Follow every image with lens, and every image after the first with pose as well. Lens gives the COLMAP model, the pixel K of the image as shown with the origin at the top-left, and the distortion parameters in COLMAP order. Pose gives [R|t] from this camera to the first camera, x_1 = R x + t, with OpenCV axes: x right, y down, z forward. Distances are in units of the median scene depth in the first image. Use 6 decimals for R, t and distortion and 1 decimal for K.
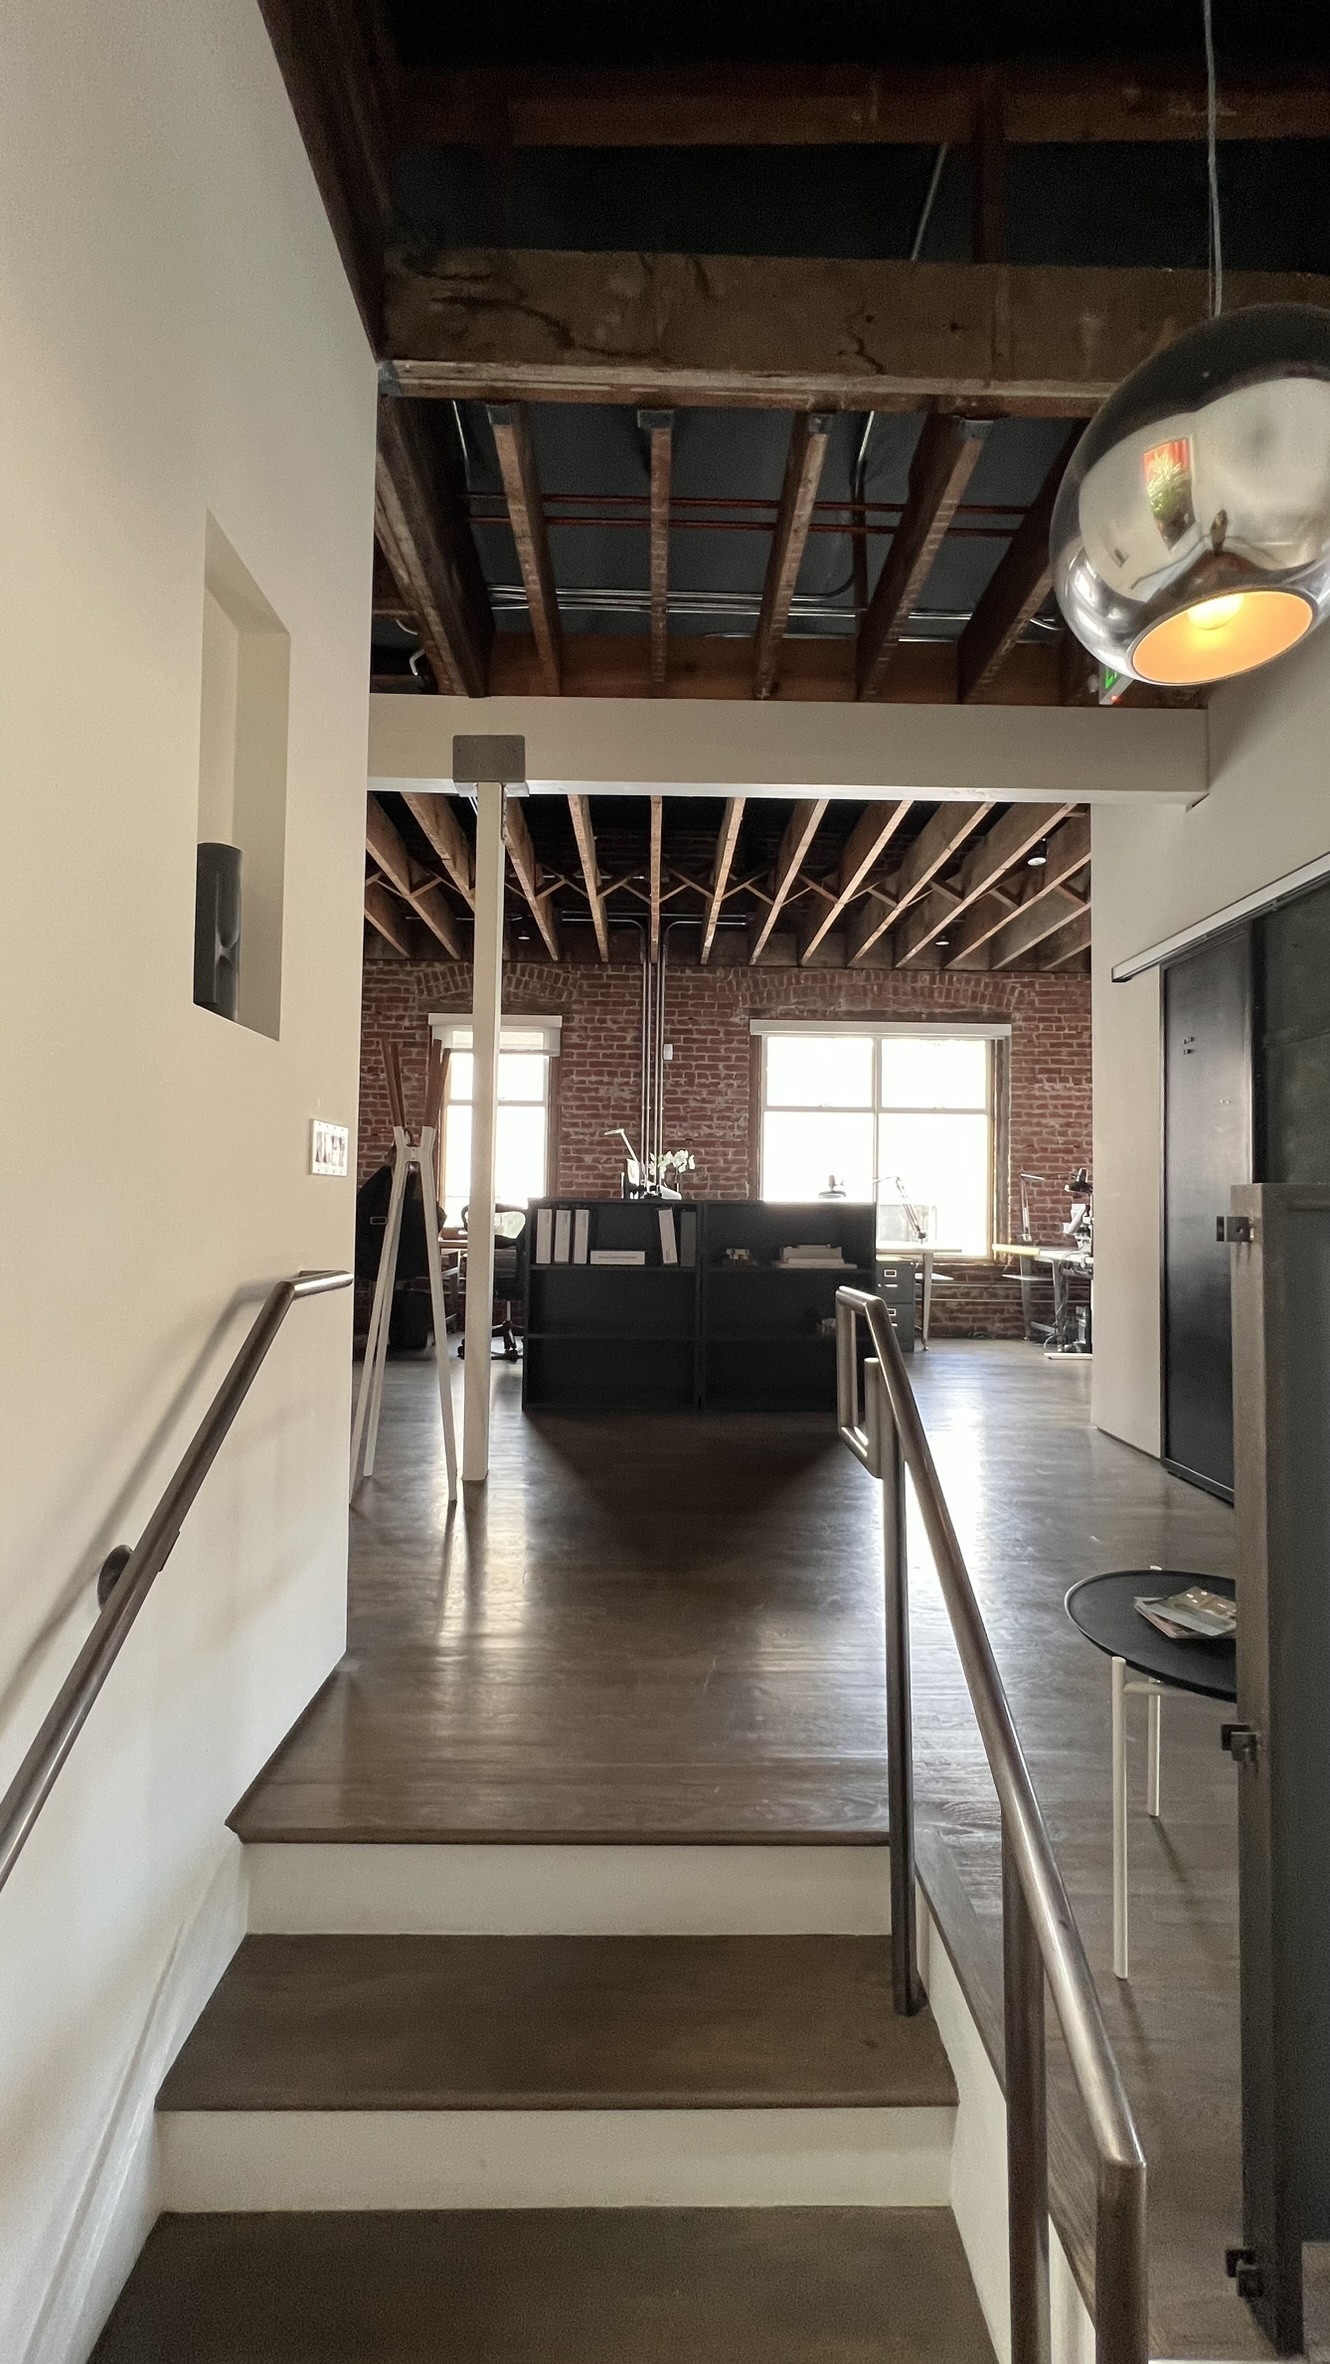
lens RADIAL K [[949.2, 0, 669.3], [0, 949.2, 1183.9], [0, 0, 1]] dist [-0.000923, 0.000541]
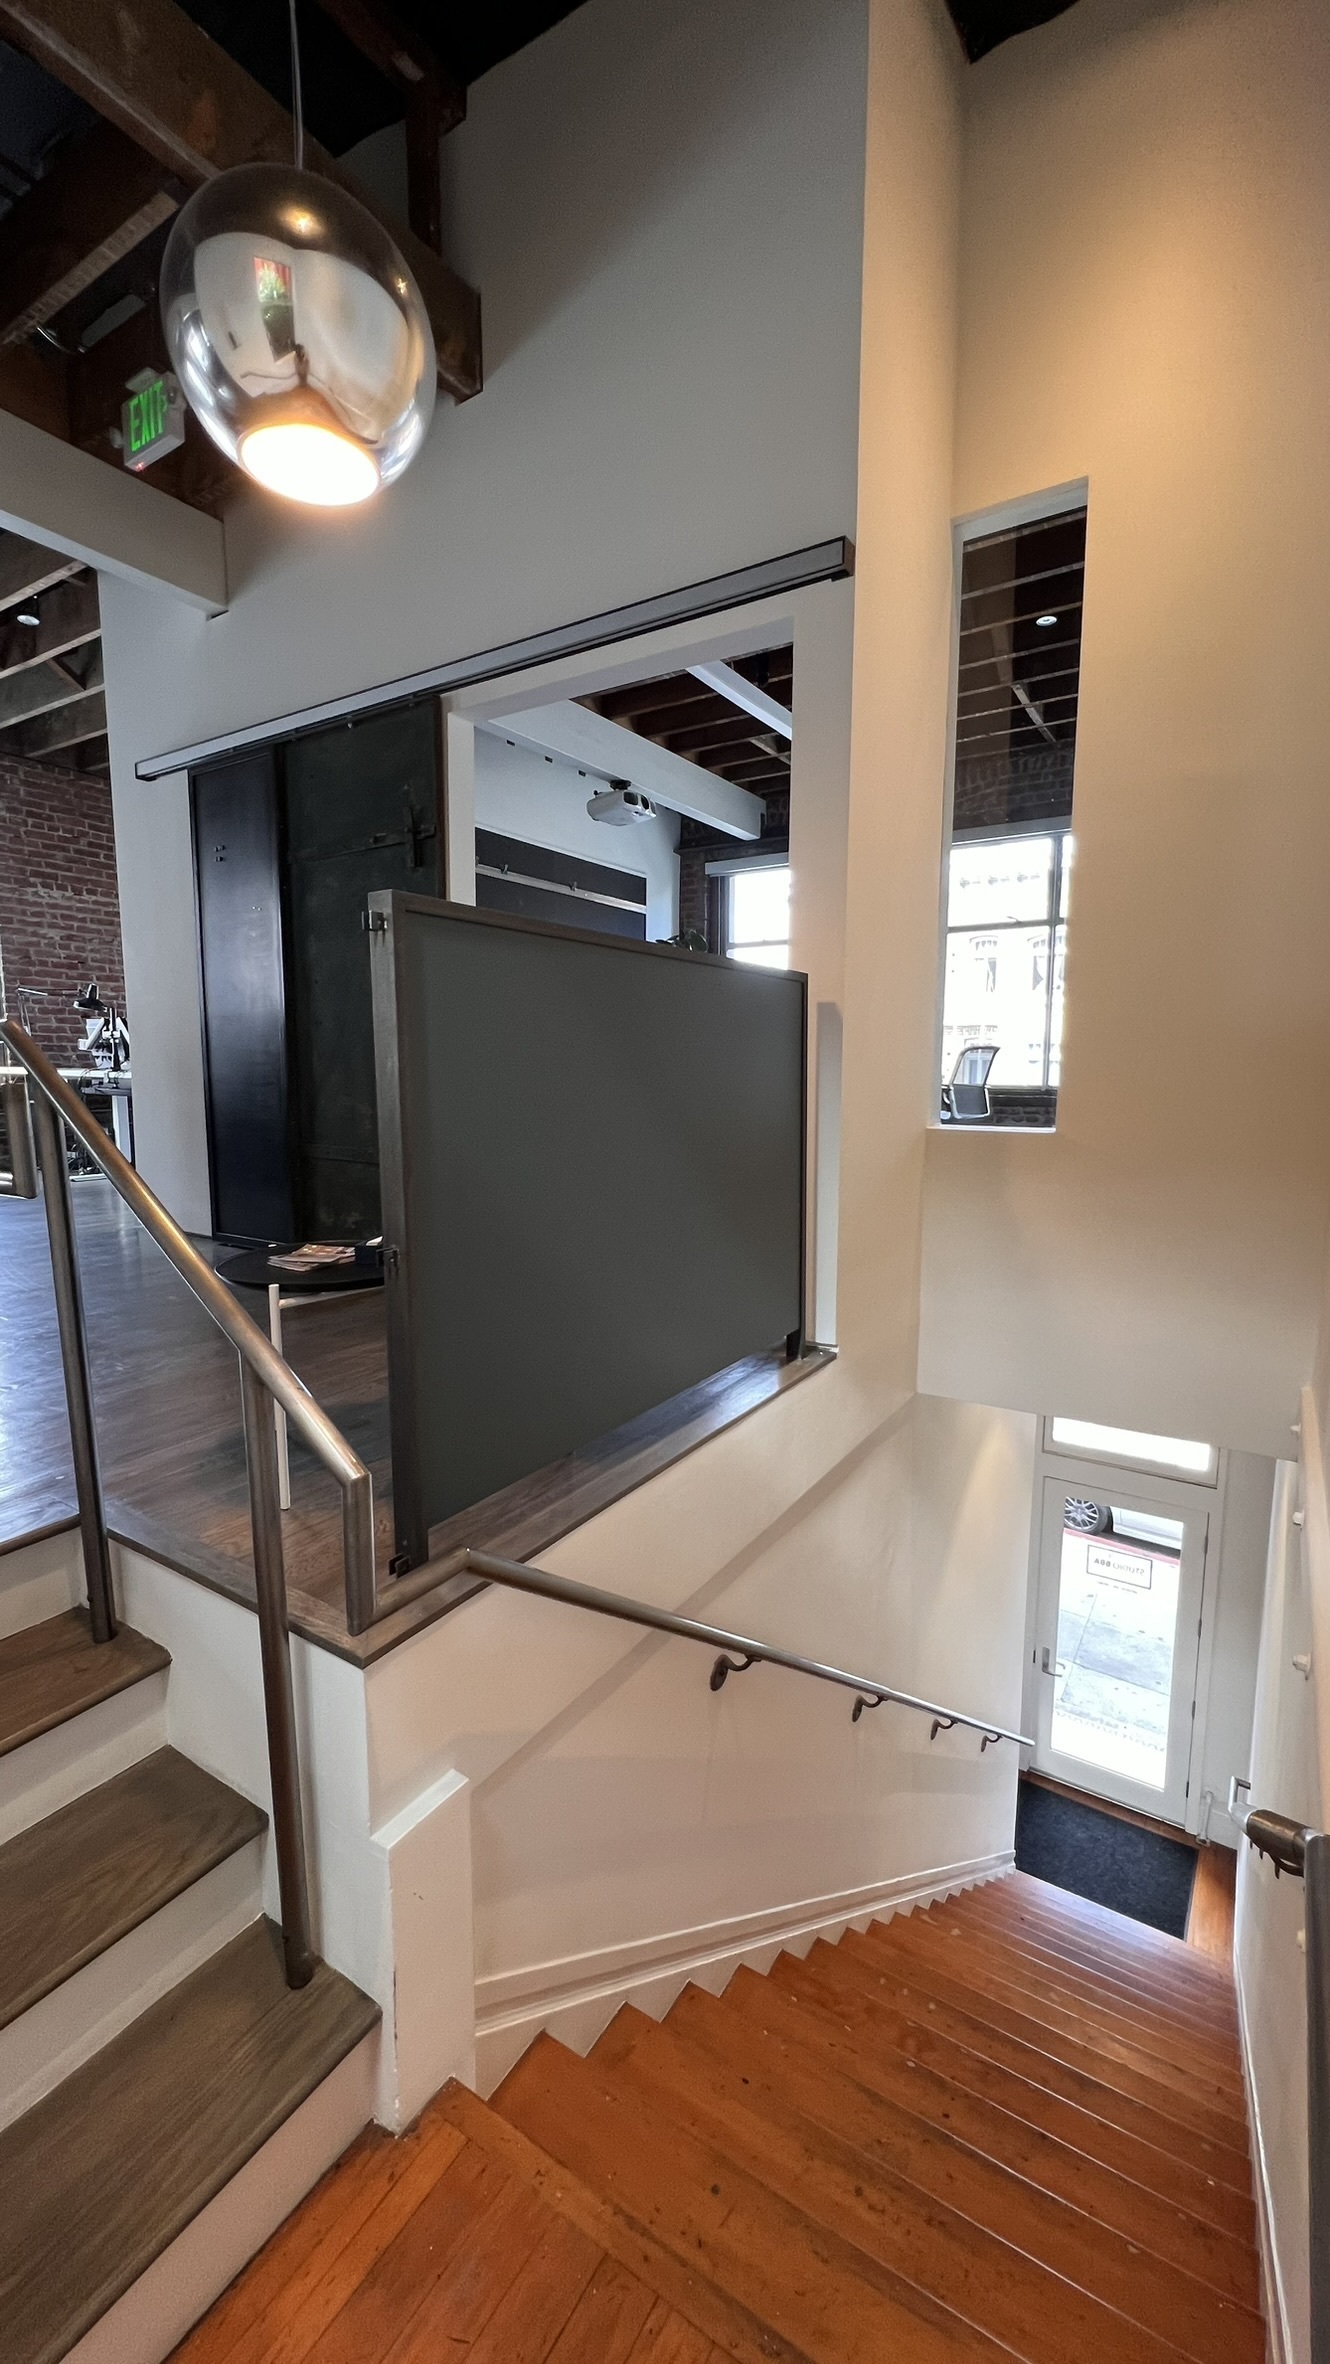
lens RADIAL K [[949.2, 0, 668.9], [0, 949.2, 1180.3], [0, 0, 1]] dist [-0.000923, 0.000541]
pose [[0.556438, -0.108361, 0.823793, -0.047346], [-0.021505, 0.989249, 0.144650, 0.026444], [-0.830611, -0.098205, 0.548125, -0.025321]]
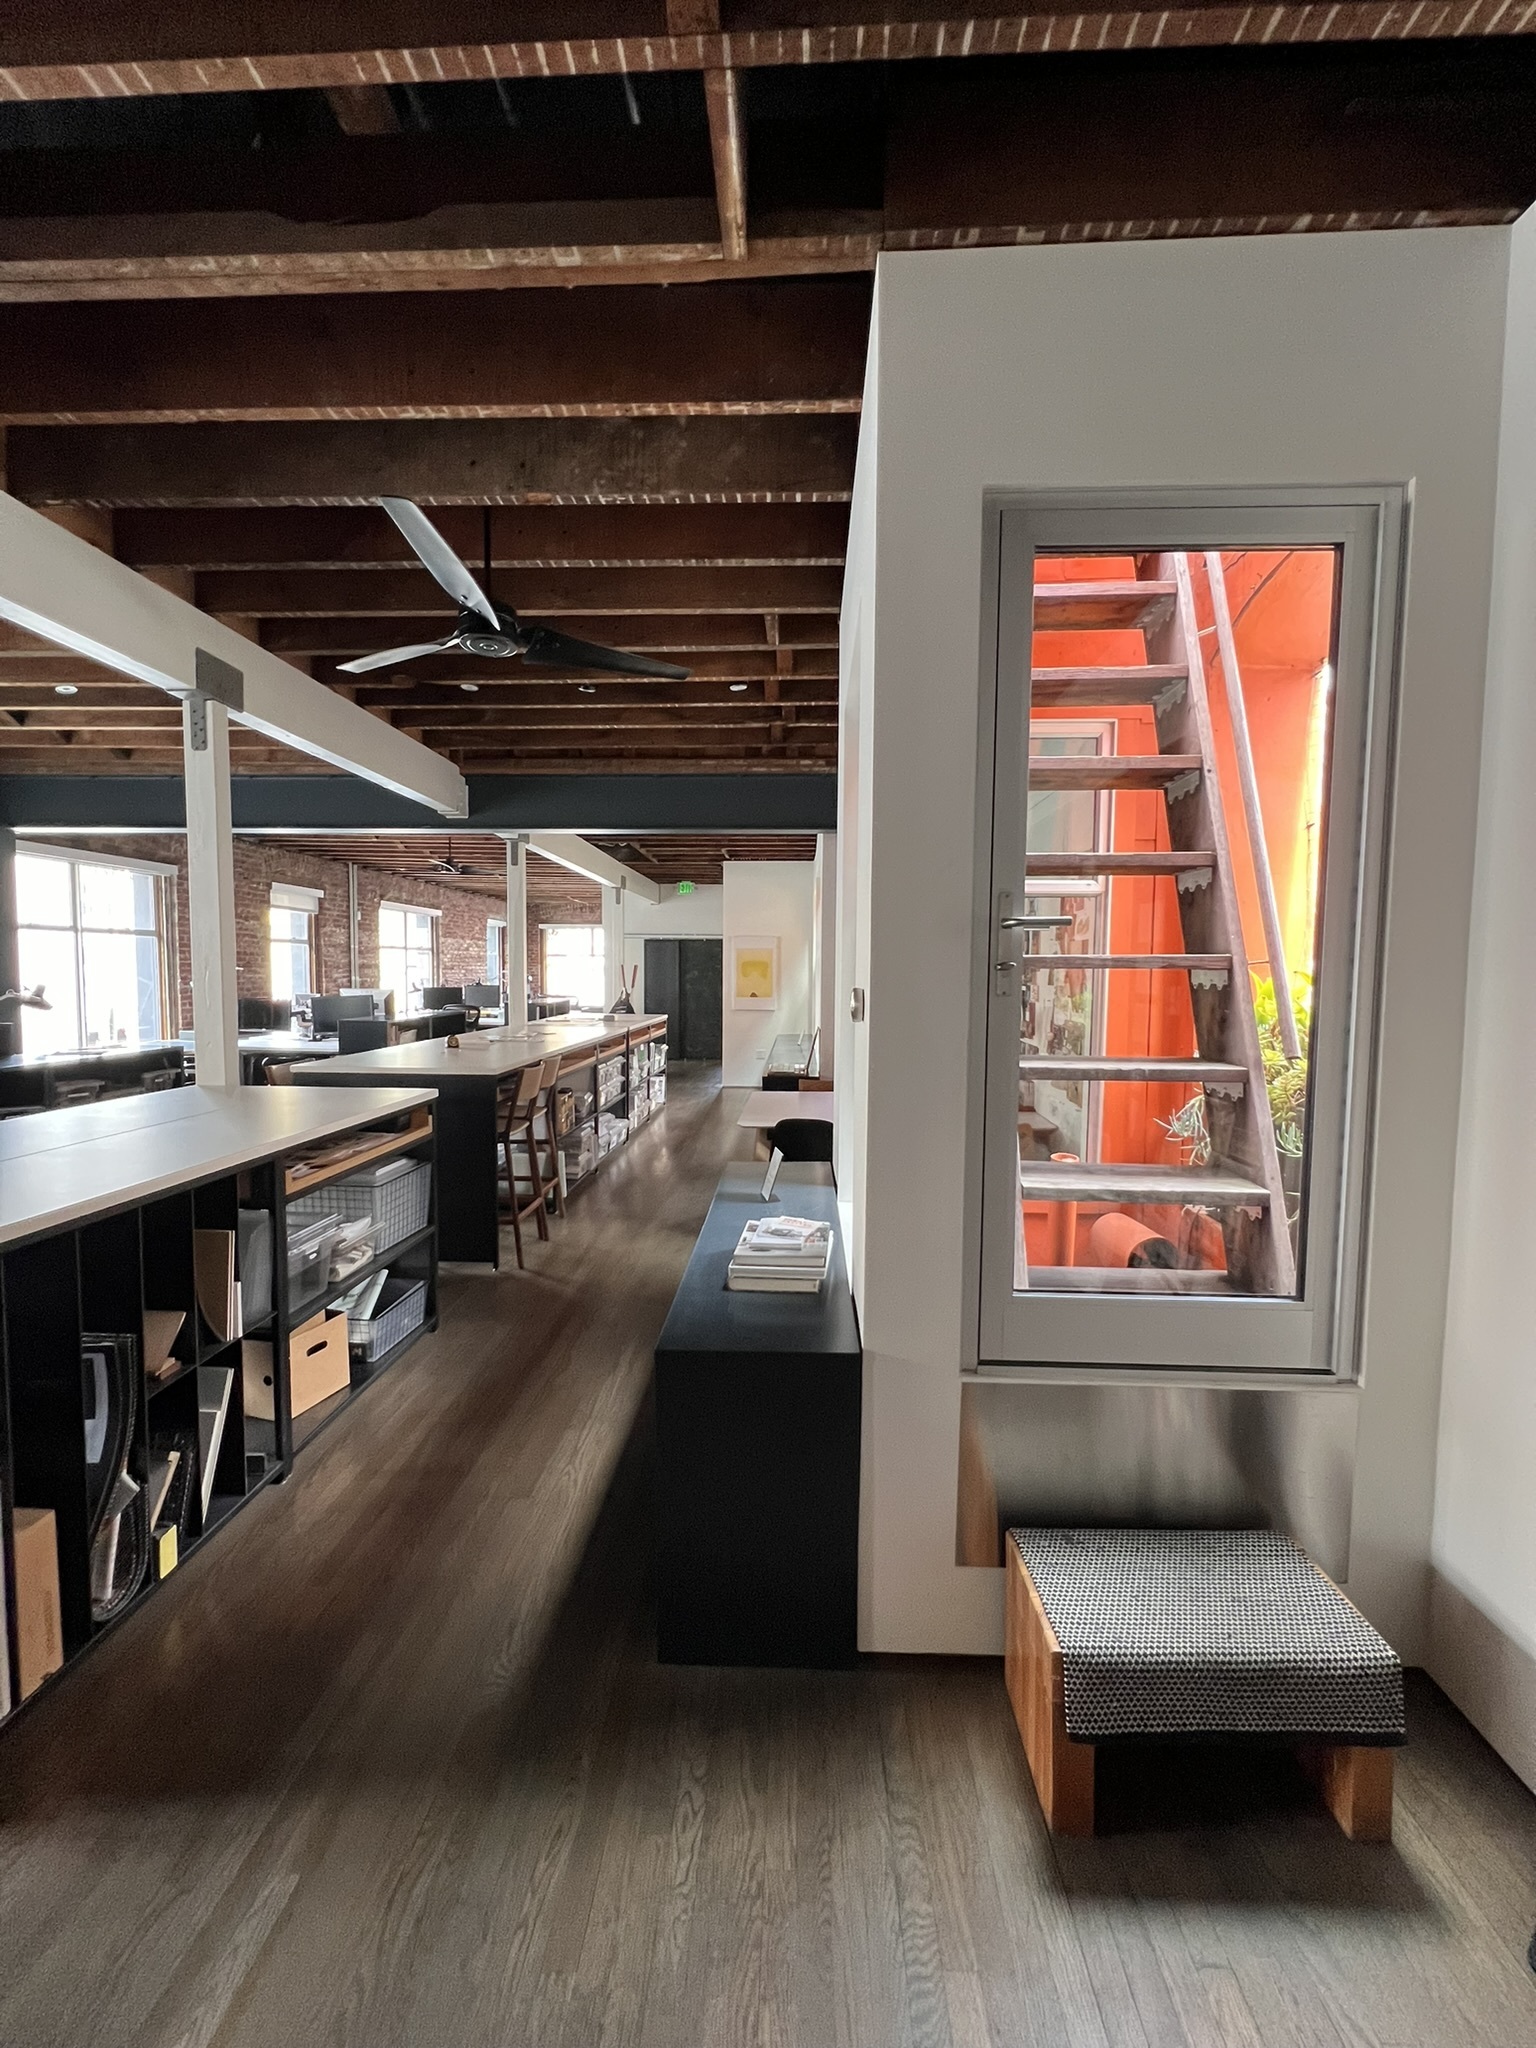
lens RADIAL K [[825.9, 0, 770.8], [0, 825.9, 1022.6], [0, 0, 1]] dist [0.000418, 0.000028]
pose [[0.061522, -0.075578, 0.995240, -1.536779], [-0.035004, 0.996352, 0.077826, -0.086110], [-0.997492, -0.039625, 0.058652, 0.114051]]
